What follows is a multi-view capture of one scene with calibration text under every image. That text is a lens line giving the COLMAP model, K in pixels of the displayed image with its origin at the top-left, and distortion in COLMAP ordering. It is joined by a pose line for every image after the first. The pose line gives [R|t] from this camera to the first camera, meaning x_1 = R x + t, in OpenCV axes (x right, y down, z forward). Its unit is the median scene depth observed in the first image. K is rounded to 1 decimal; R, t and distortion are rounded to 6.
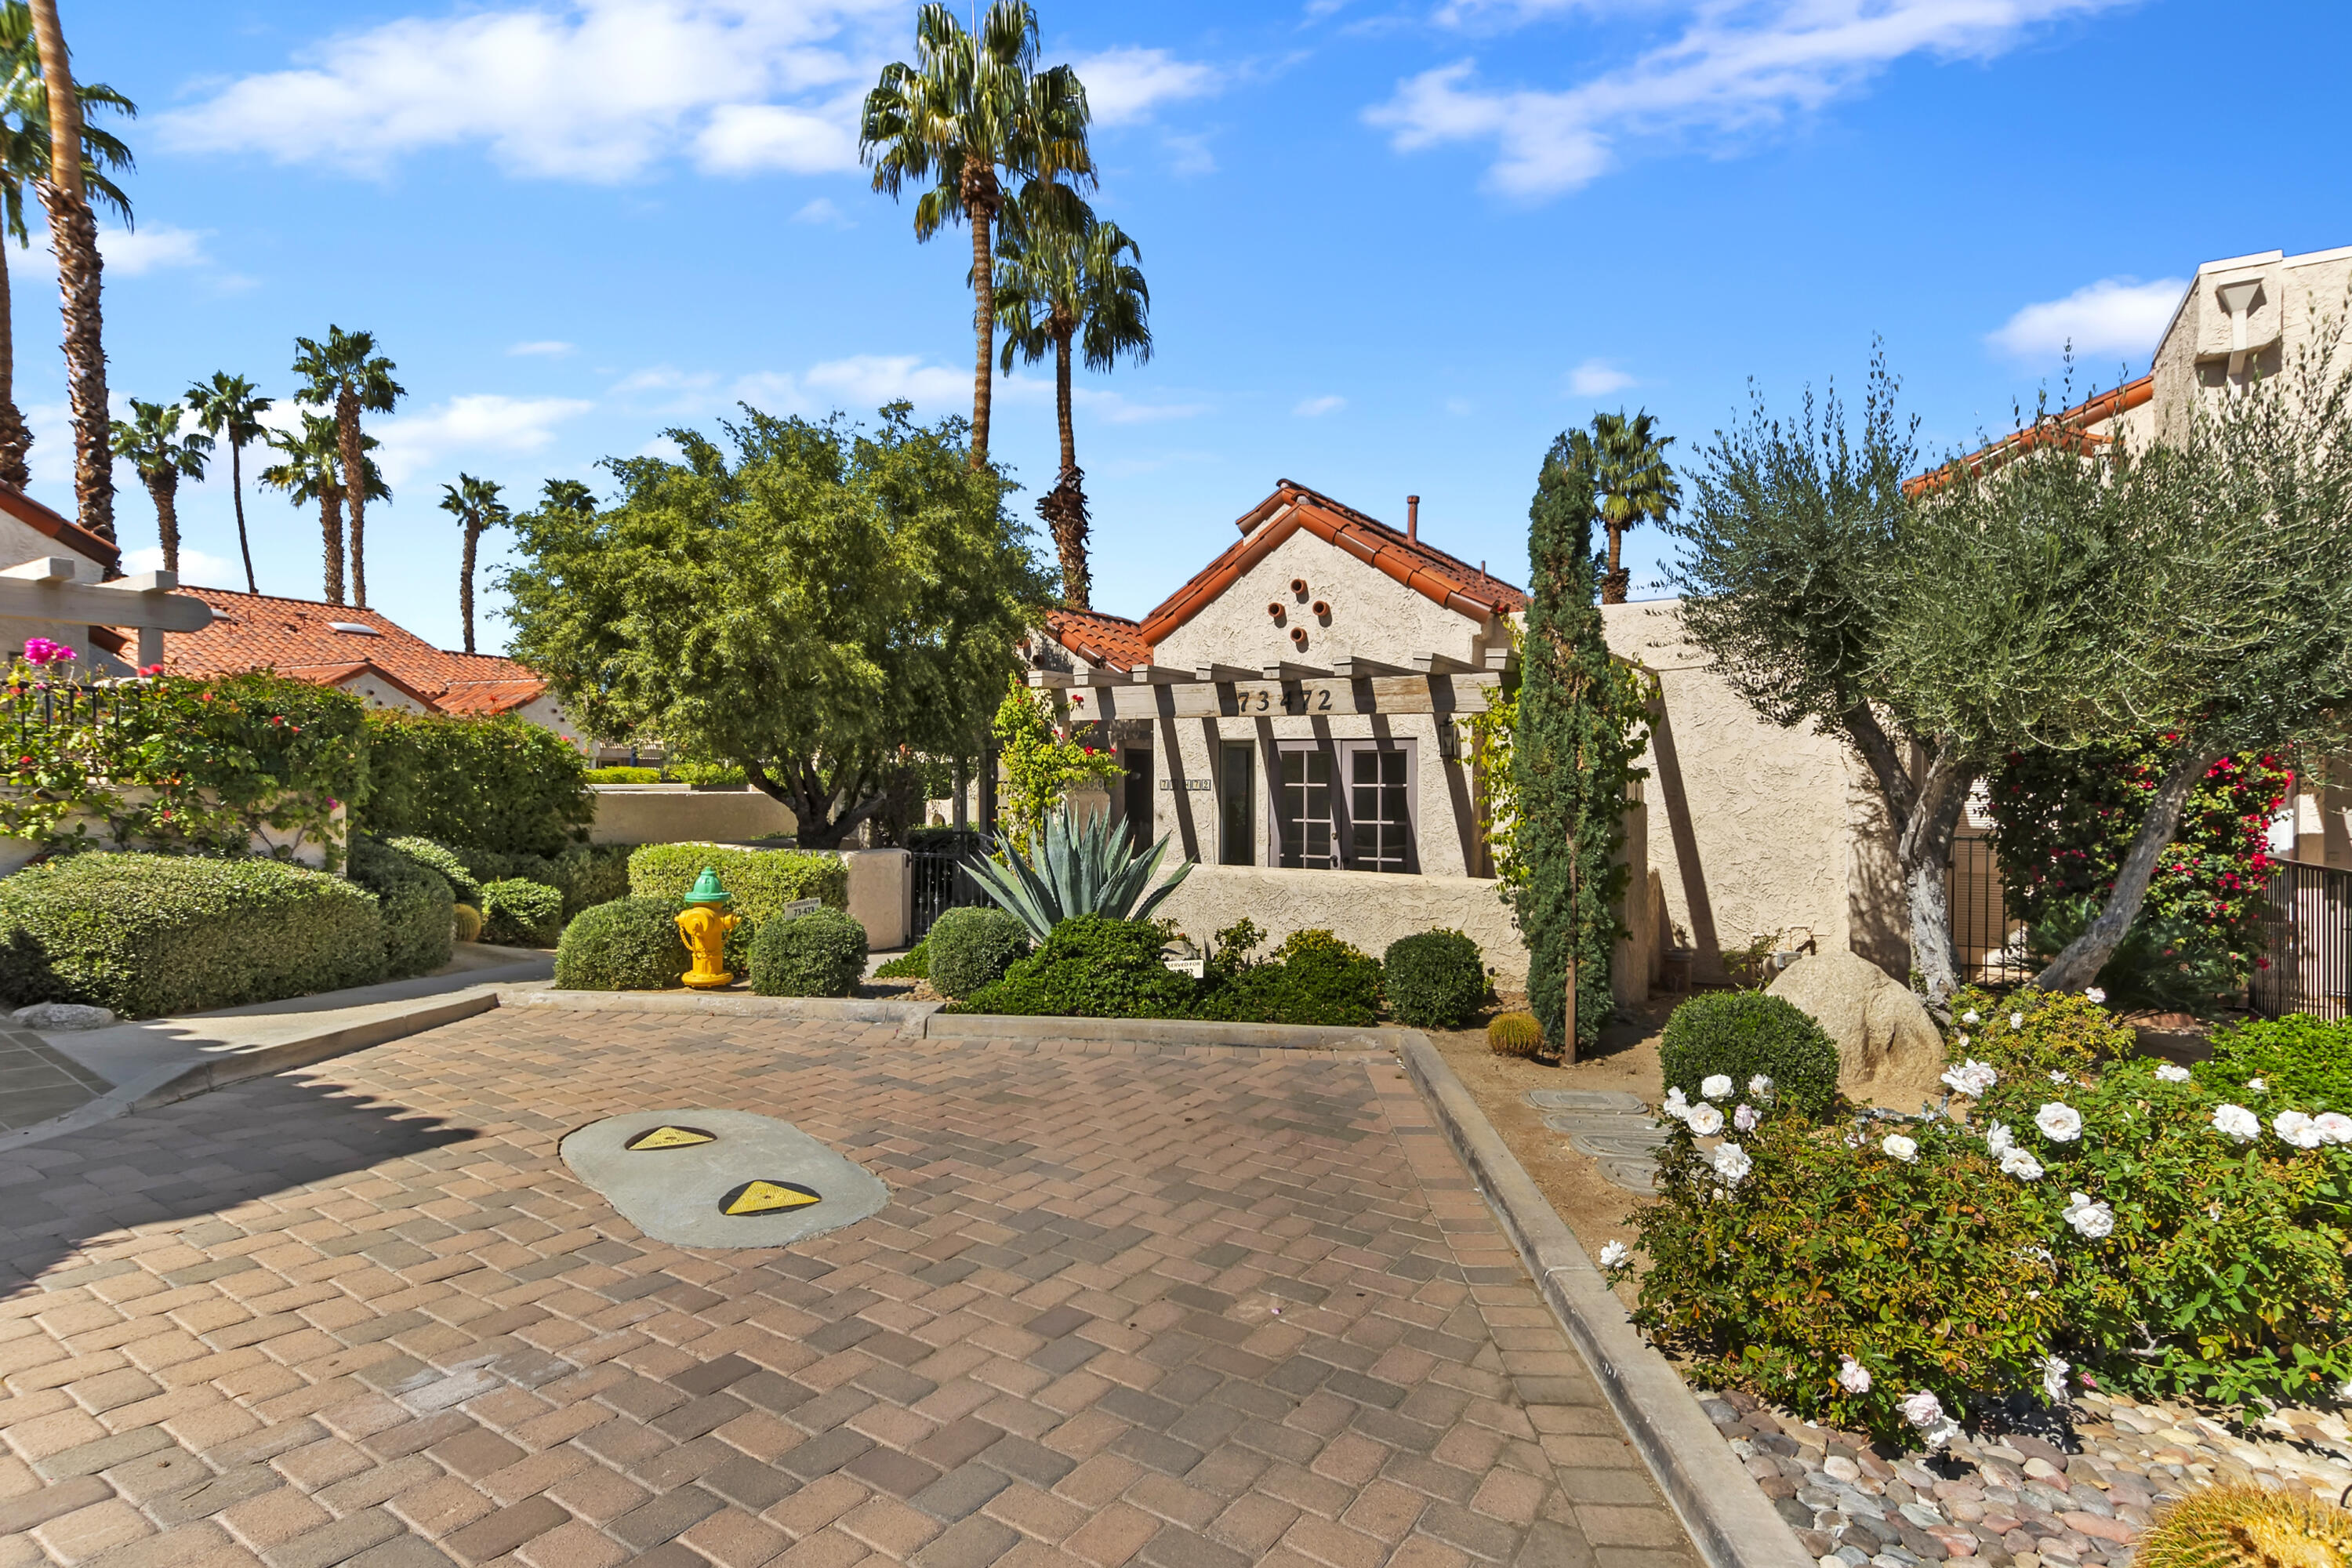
lens RADIAL K [[1210.5, 0, 1165.9], [0, 1210.5, 783.2], [0, 0, 1]] dist [0.000847, -0.001403]
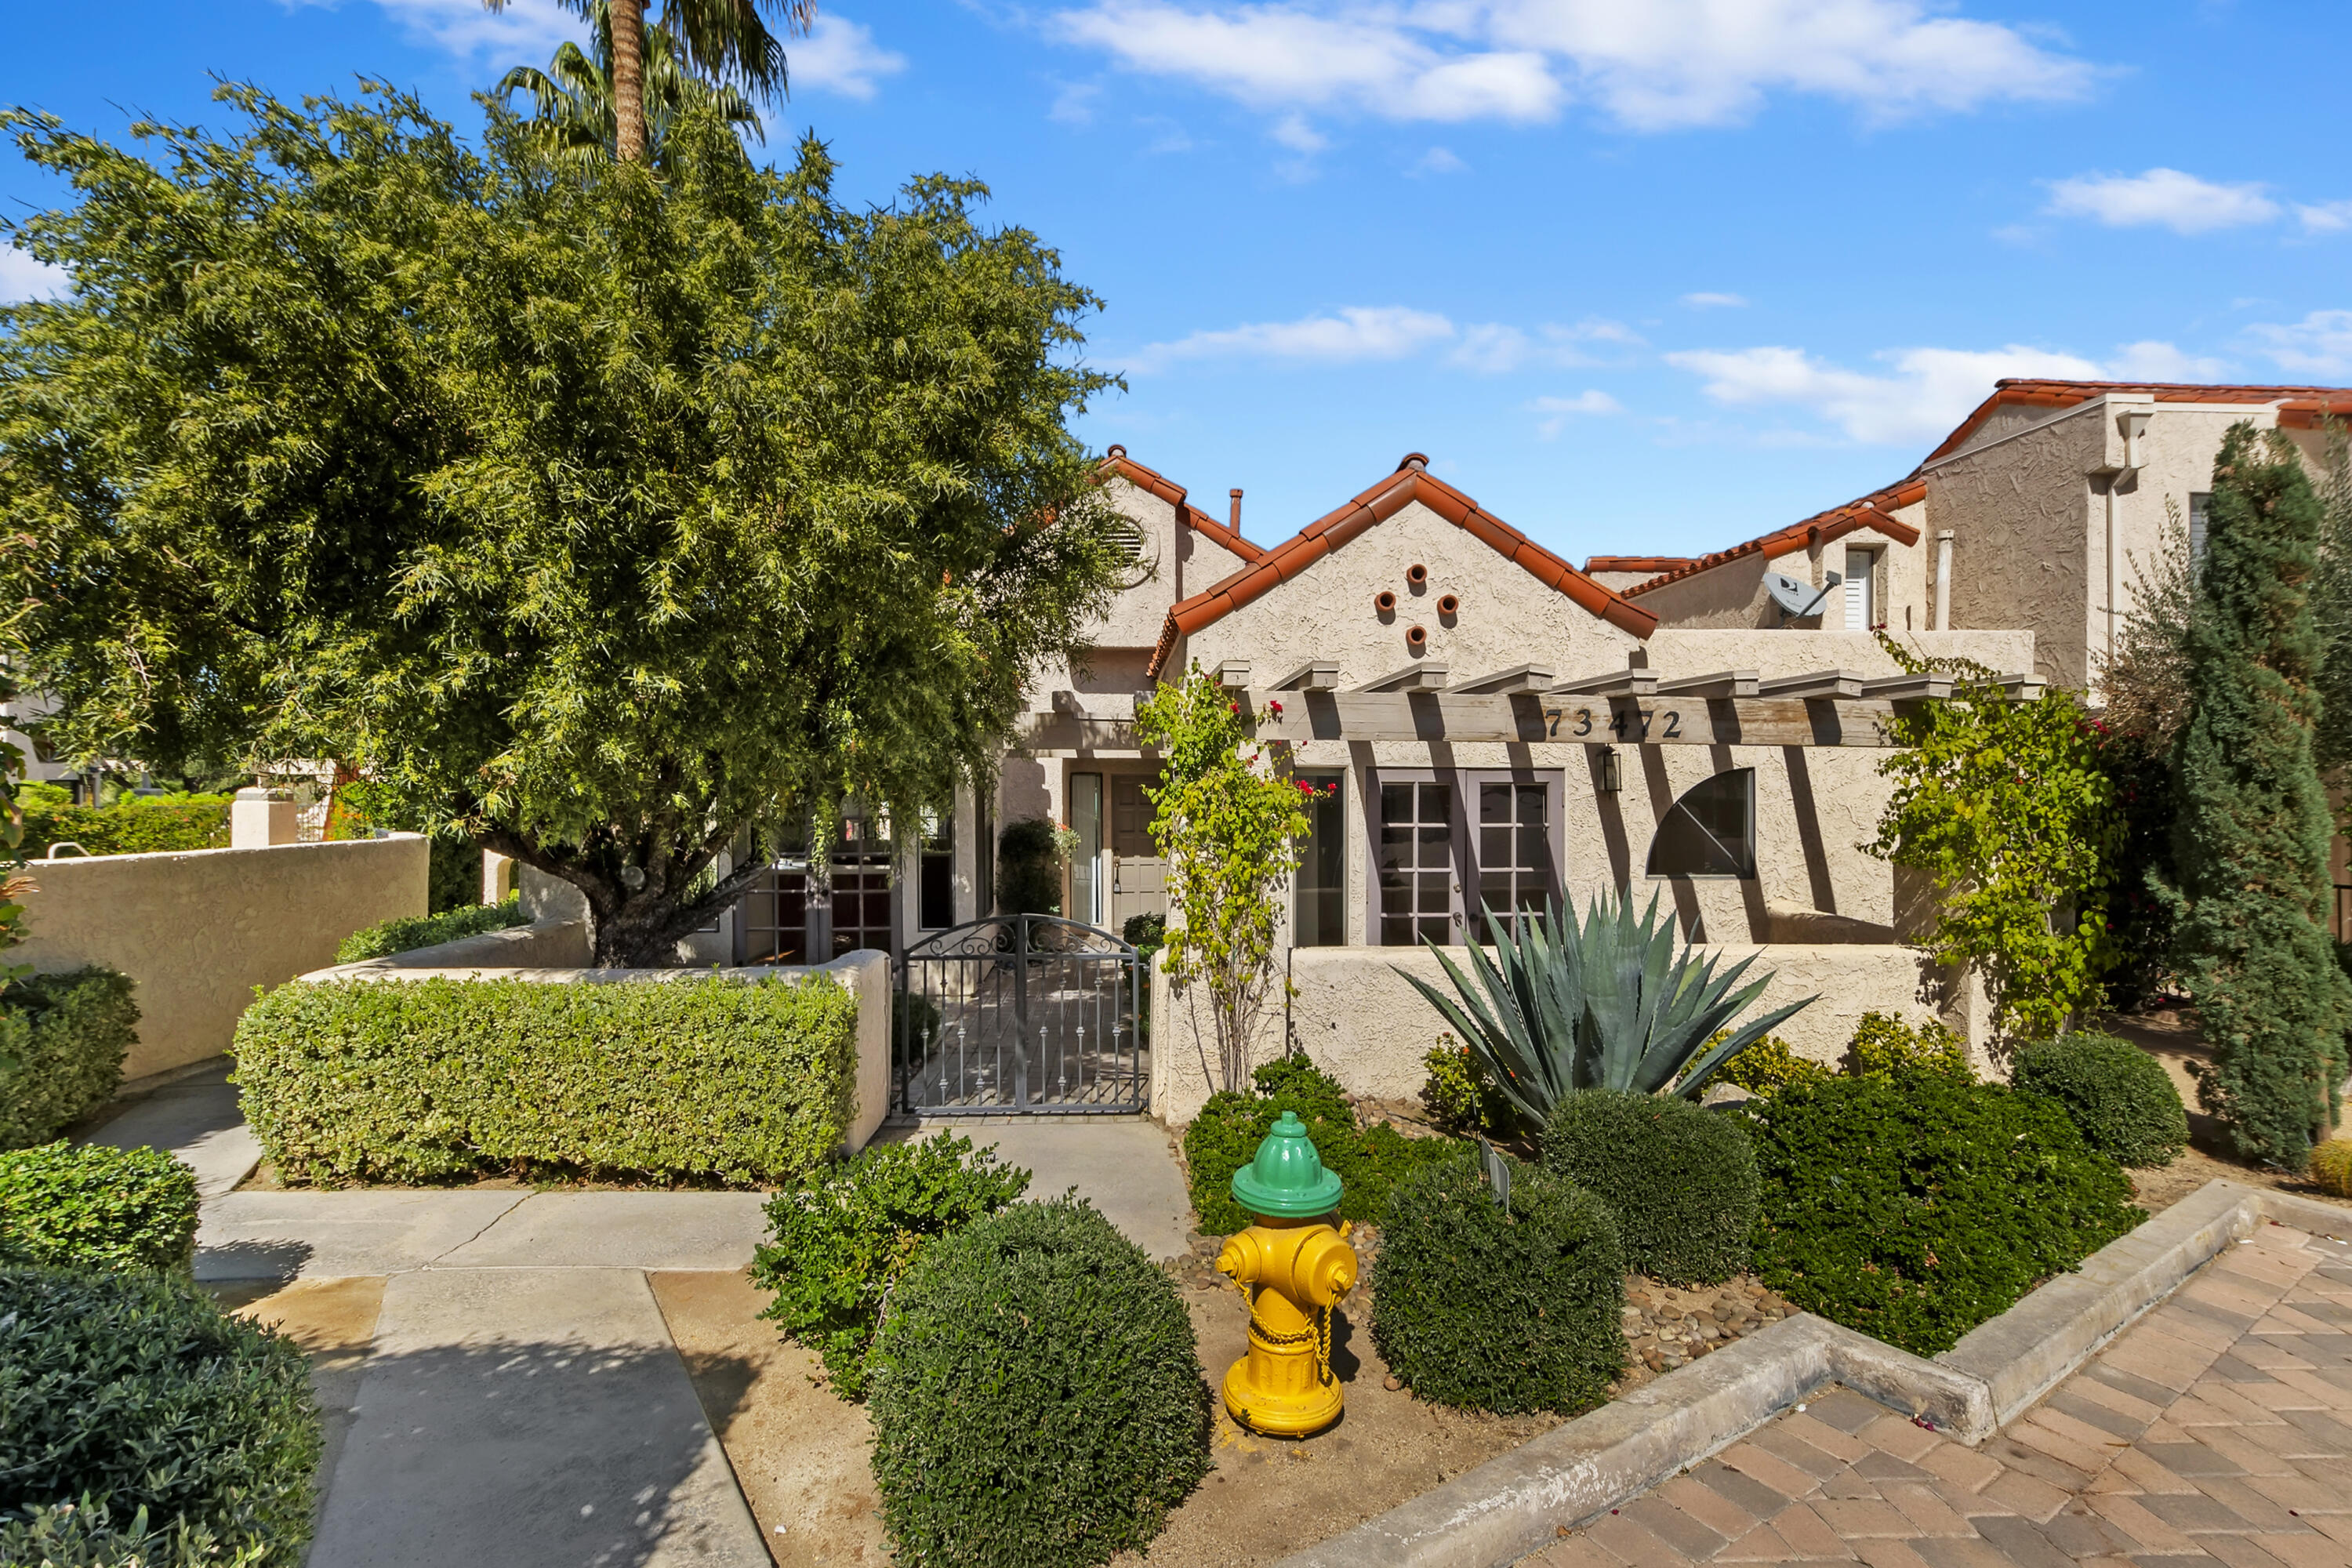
lens RADIAL K [[1082.7, 0, 1187.1], [0, 1082.7, 778.5], [0, 0, 1]] dist [-0.010000, 0.004423]
pose [[0.807987, -0.000614, 0.589201, -0.466102], [0.003811, 0.999984, -0.004184, -0.029156], [-0.589189, 0.005626, 0.807976, 0.565131]]
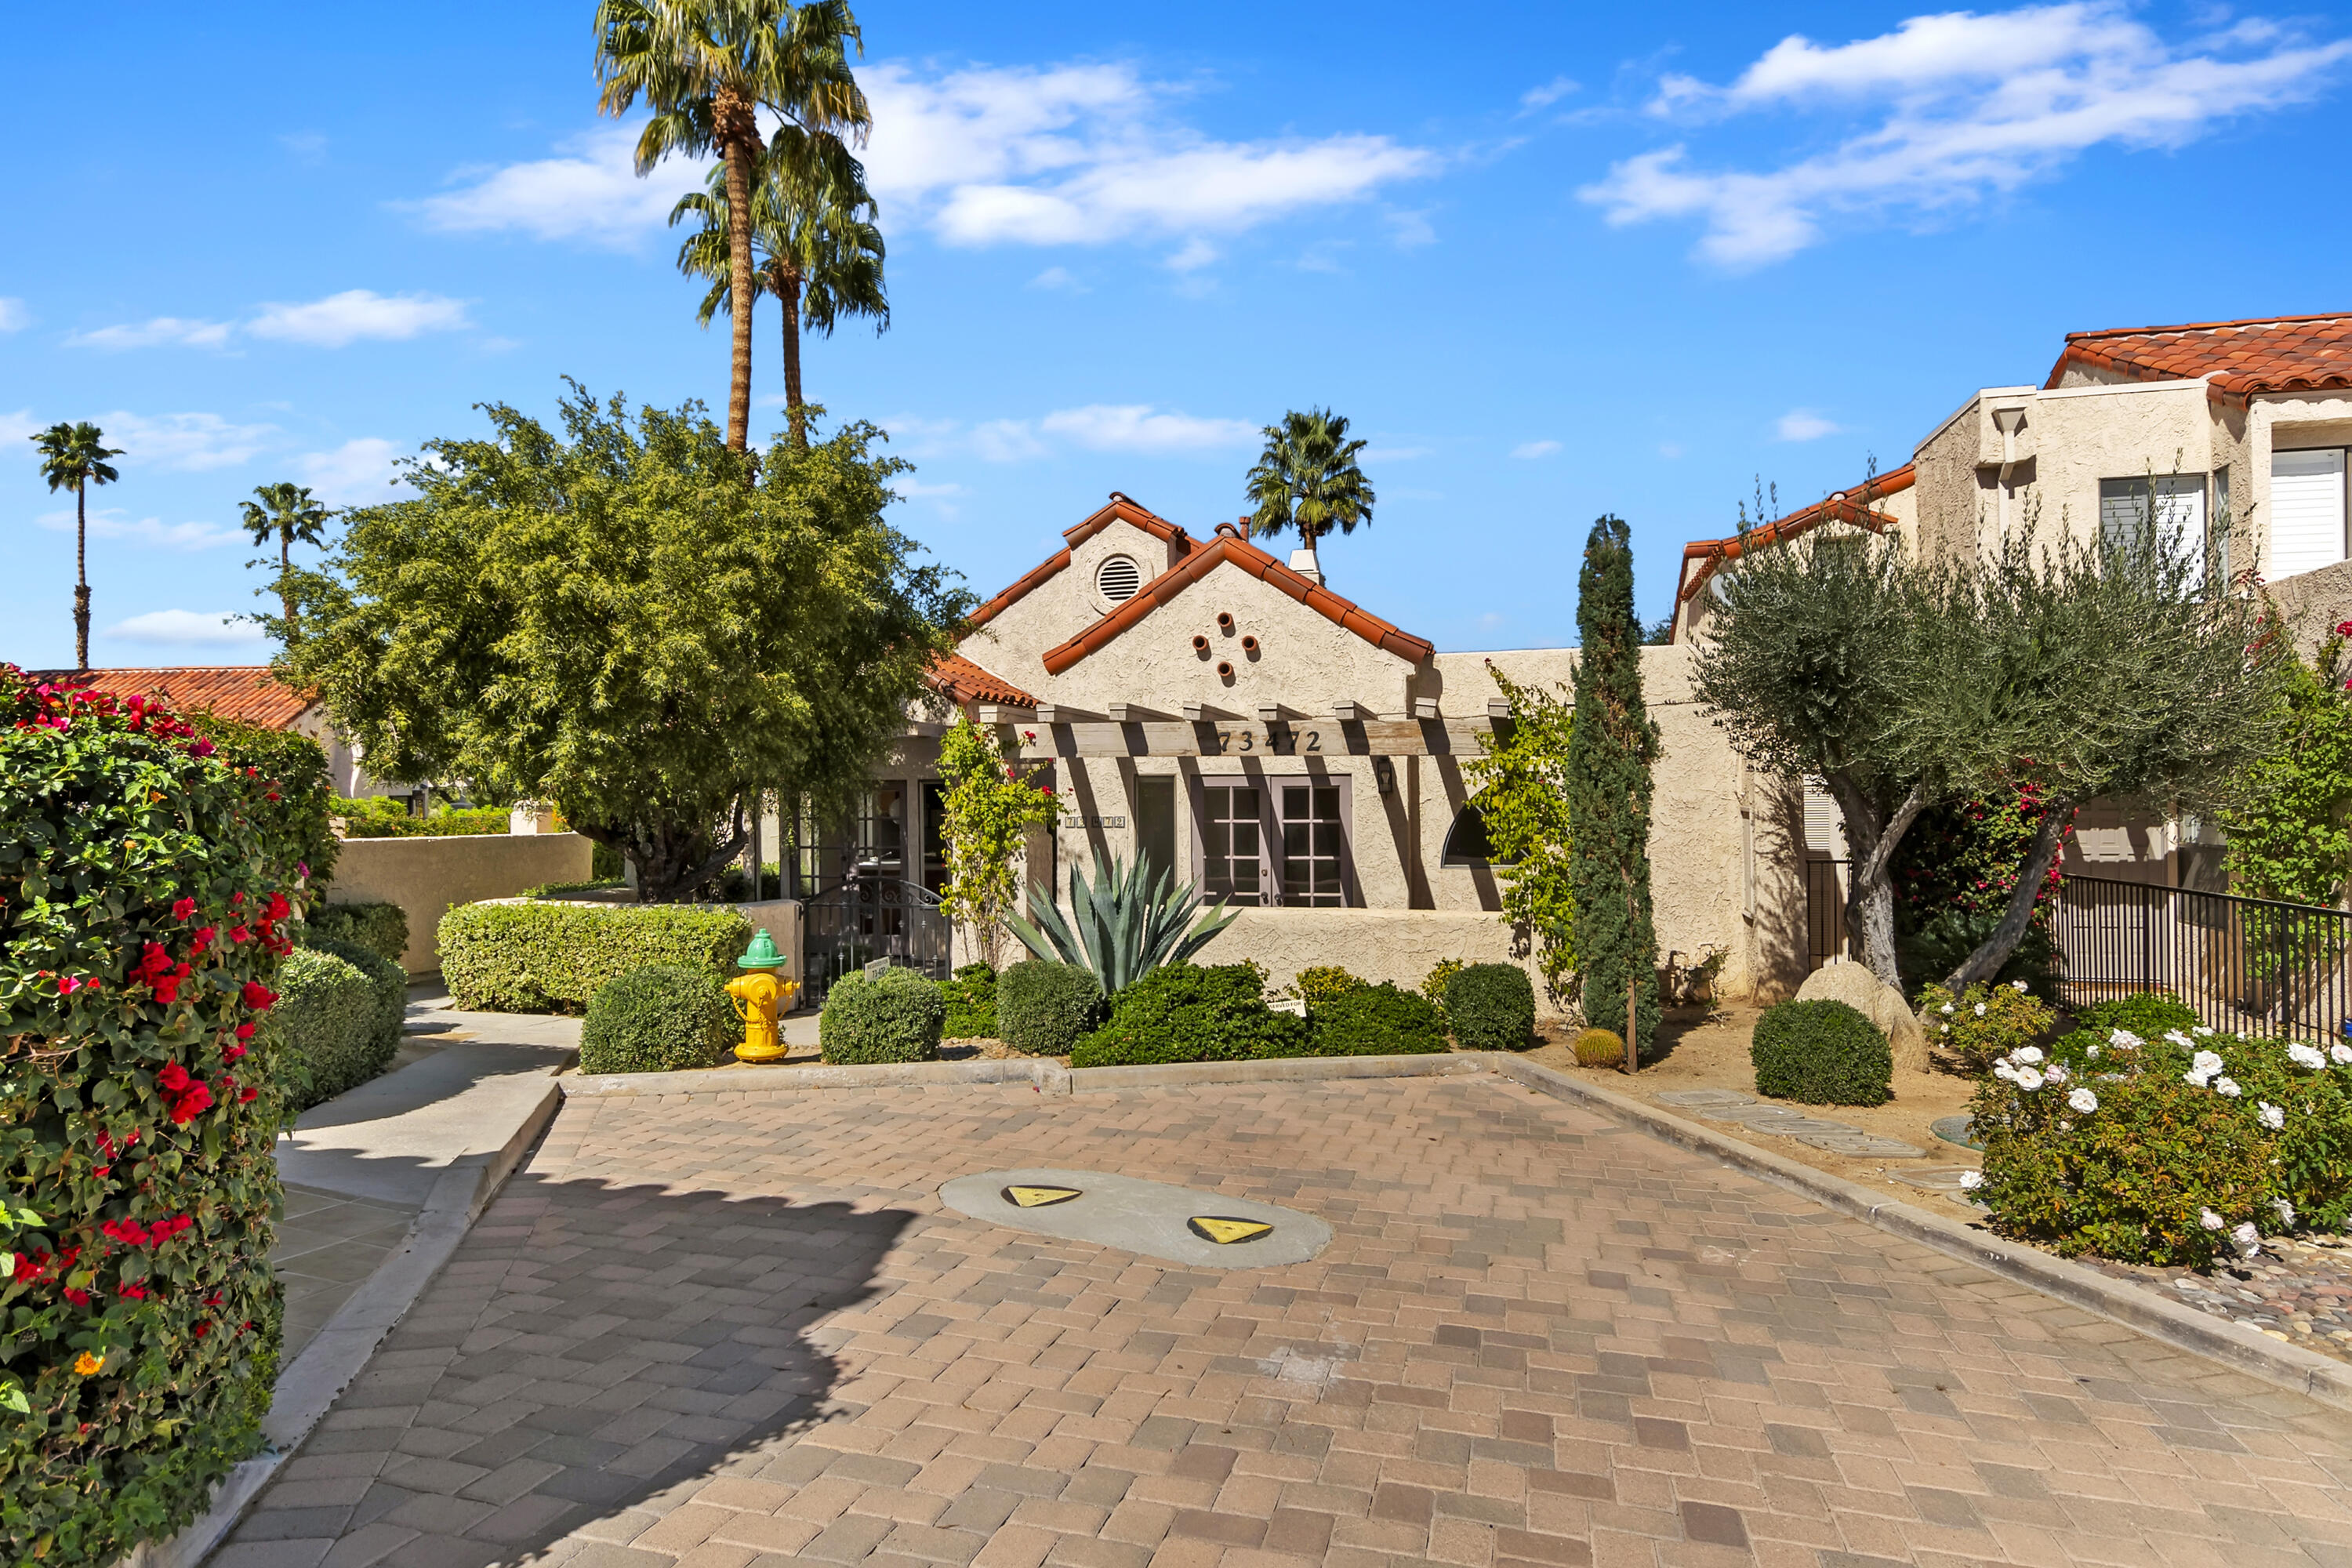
lens RADIAL K [[1416.4, 0, 1180.0], [0, 1416.4, 777.1], [0, 0, 1]] dist [-0.000550, 0.008452]
pose [[0.949370, -0.006345, 0.314097, -0.314981], [0.010983, 0.999855, -0.013000, -0.021584], [-0.313969, 0.015792, 0.949302, -0.089240]]
